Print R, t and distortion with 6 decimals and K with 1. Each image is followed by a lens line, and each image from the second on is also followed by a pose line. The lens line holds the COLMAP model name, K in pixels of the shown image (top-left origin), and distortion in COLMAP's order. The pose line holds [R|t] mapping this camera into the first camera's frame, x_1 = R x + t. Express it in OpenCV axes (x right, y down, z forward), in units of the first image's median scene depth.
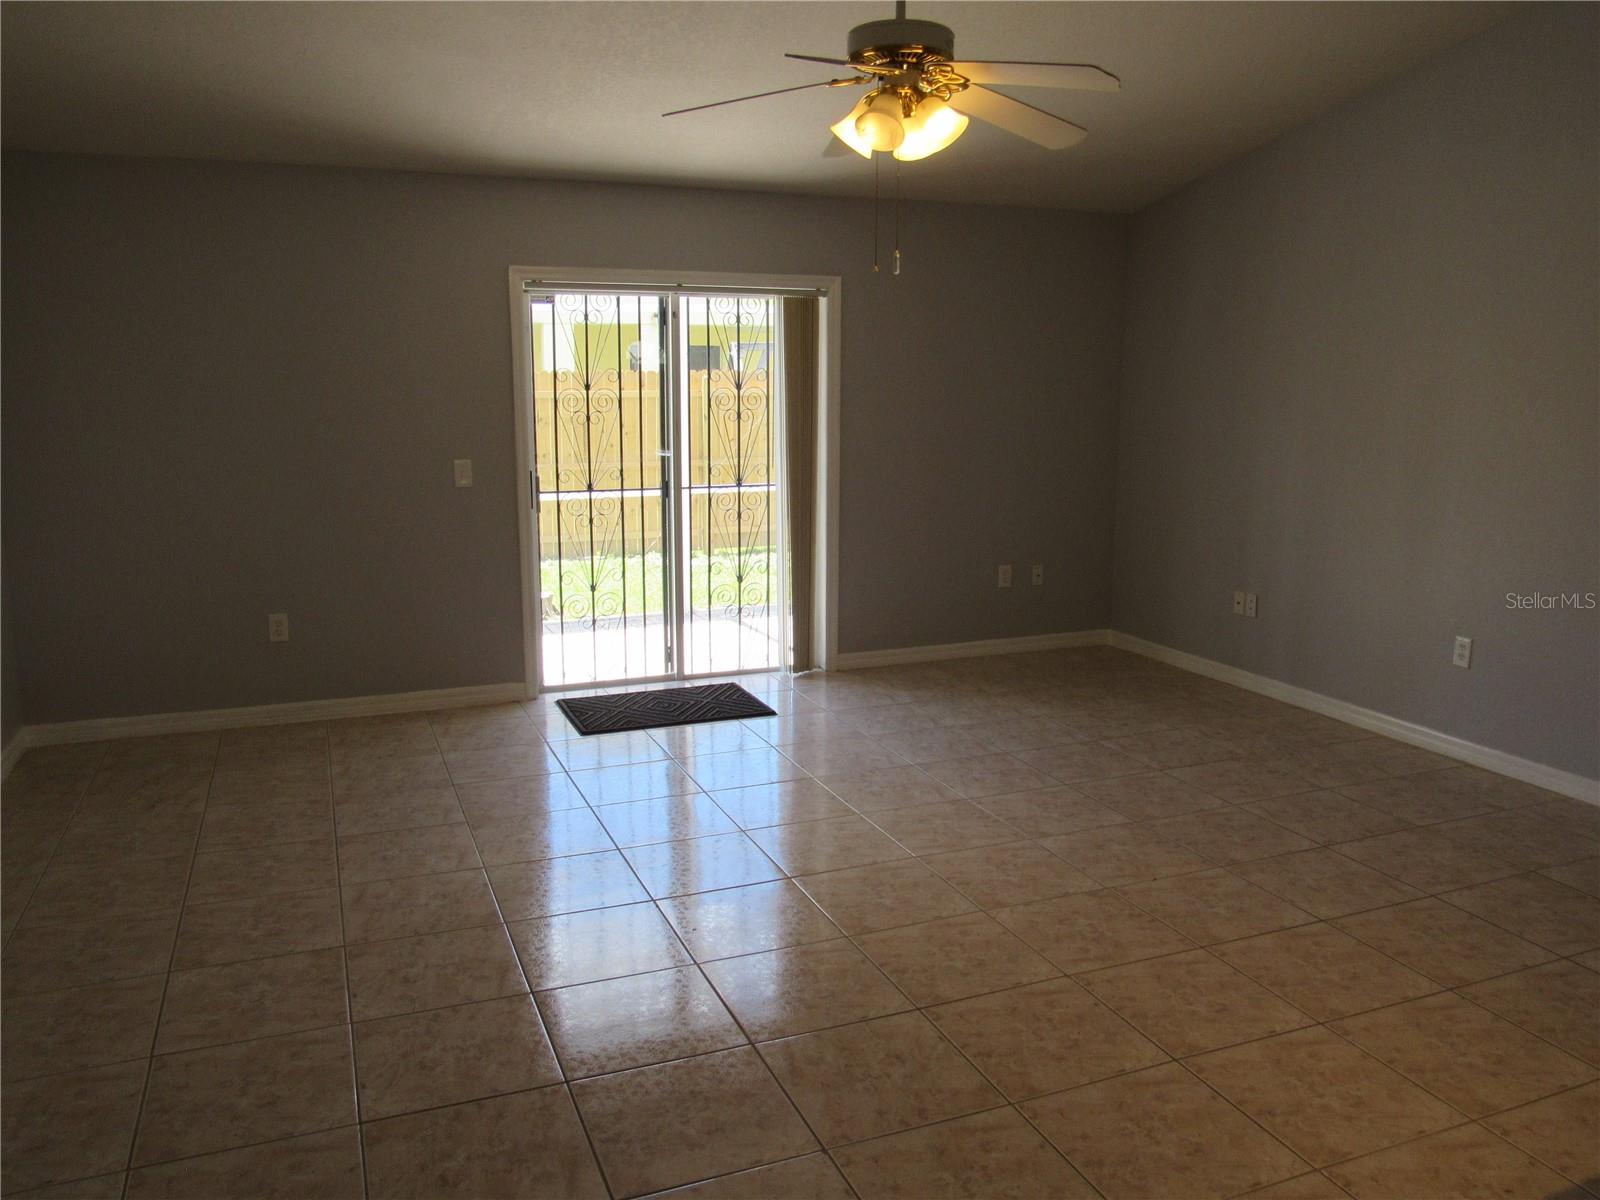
lens RADIAL K [[1245.5, 0, 805.8], [0, 1245.5, 598.5], [0, 0, 1]] dist [-0.027550, 0.002784]
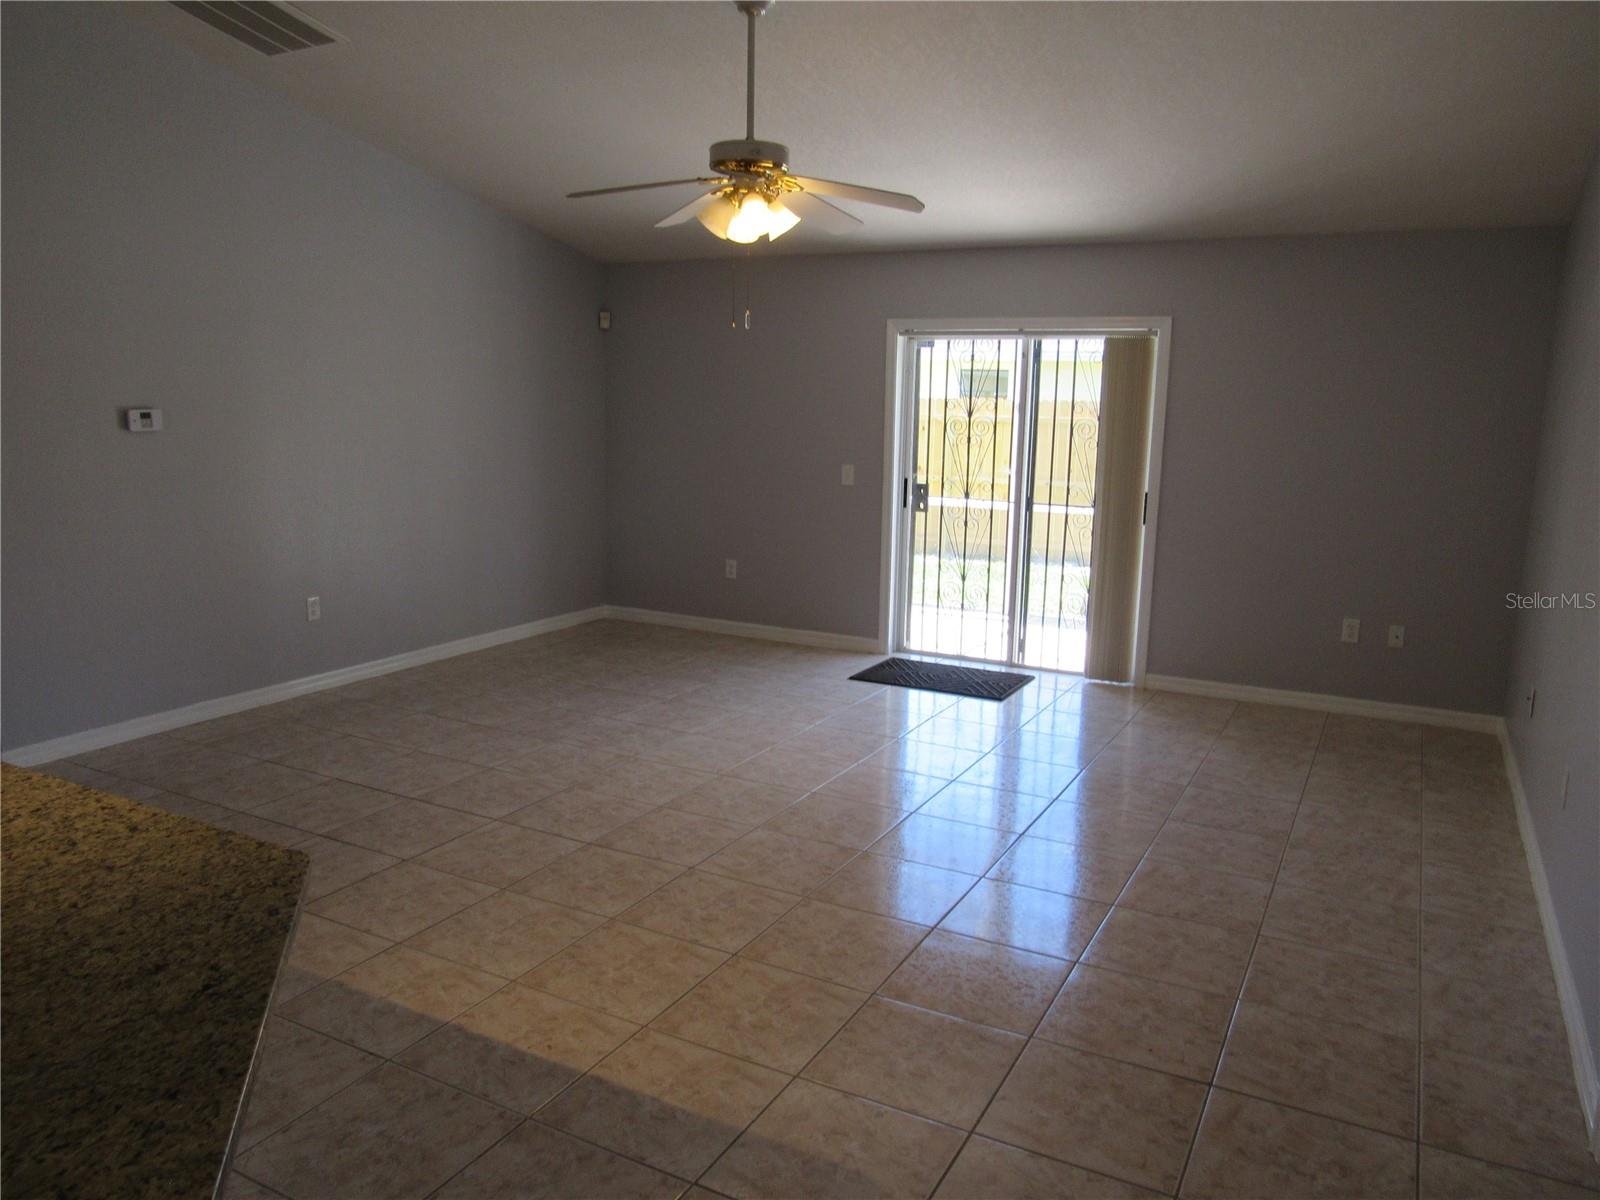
lens RADIAL K [[1150.4, 0, 796.5], [0, 1150.4, 596.7], [0, 0, 1]] dist [-0.023700, -0.008455]
pose [[0.636792, 0.143645, -0.757537, 0.687183], [-0.154248, 0.986365, 0.057374, -0.035836], [0.755450, 0.080313, 0.650266, 0.169681]]
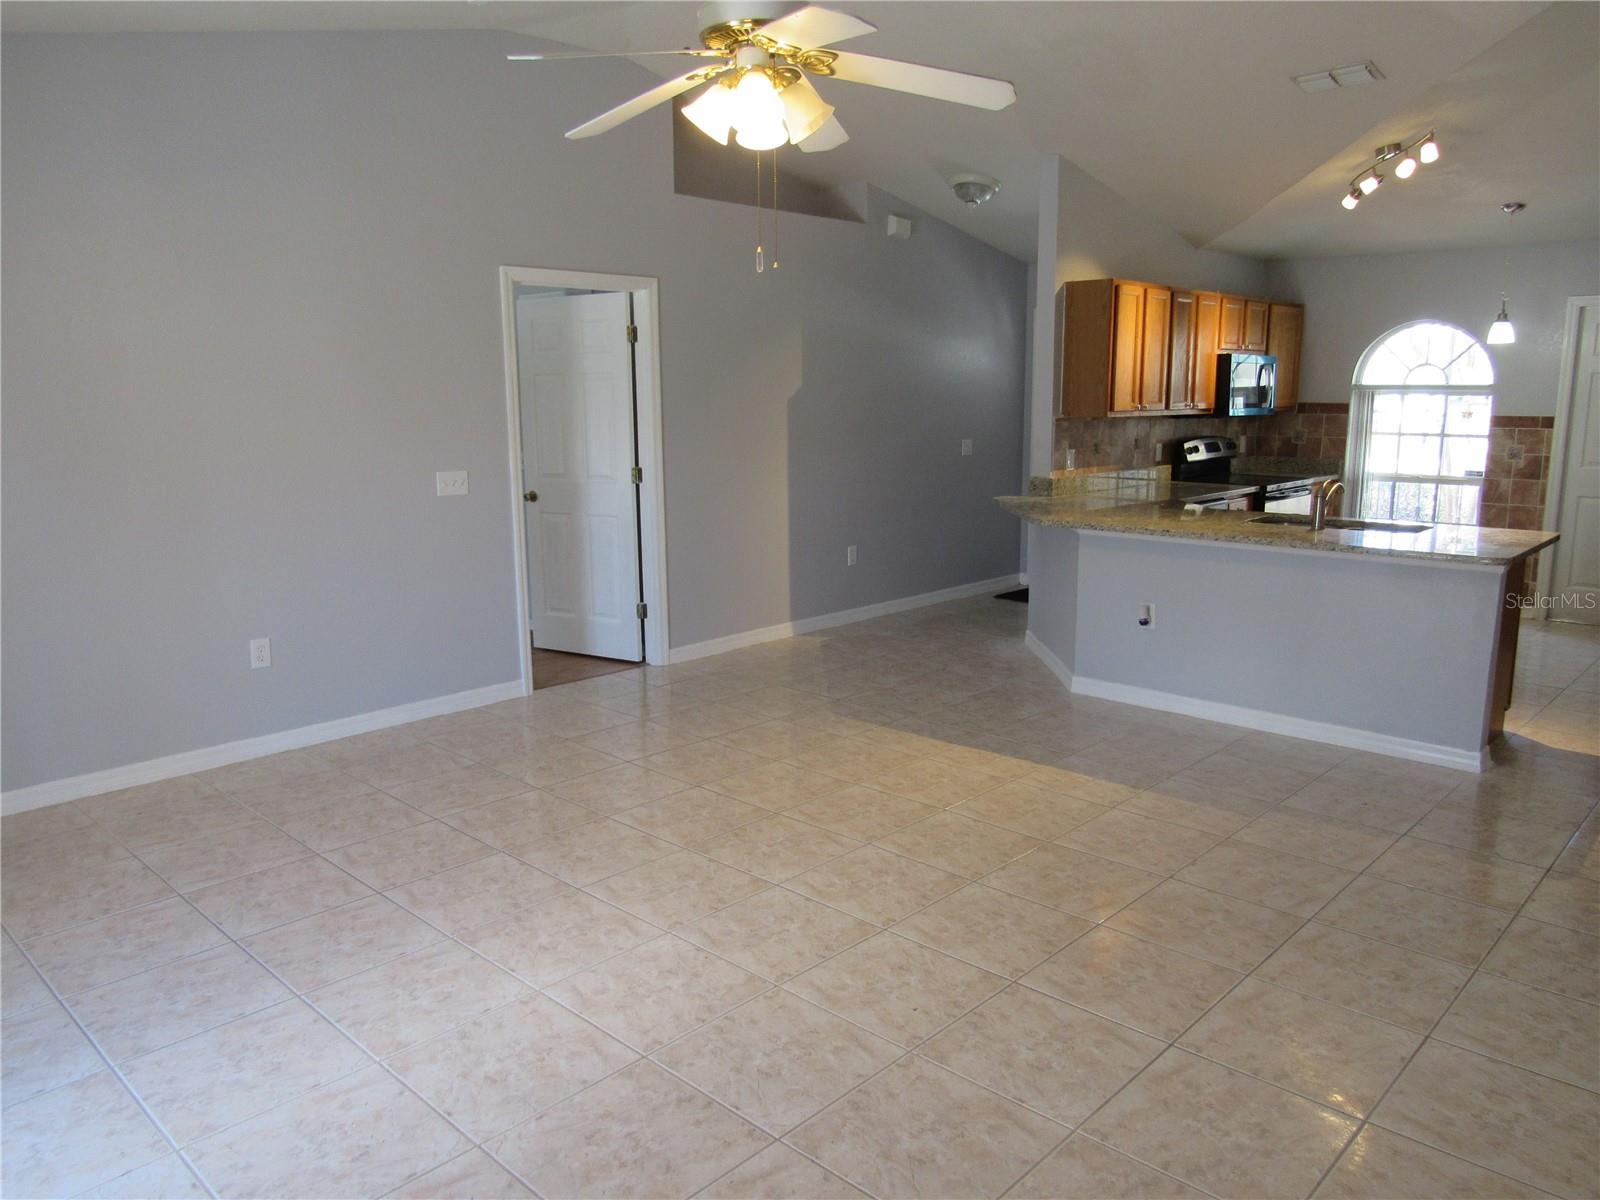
lens RADIAL K [[1150.4, 0, 804.3], [0, 1150.4, 604.1], [0, 0, 1]] dist [-0.023700, -0.008455]
pose [[-0.413338, -0.163460, 0.895786, -0.476647], [0.173751, 0.951522, 0.253803, -0.149817], [-0.893847, 0.260551, -0.364899, 0.859131]]
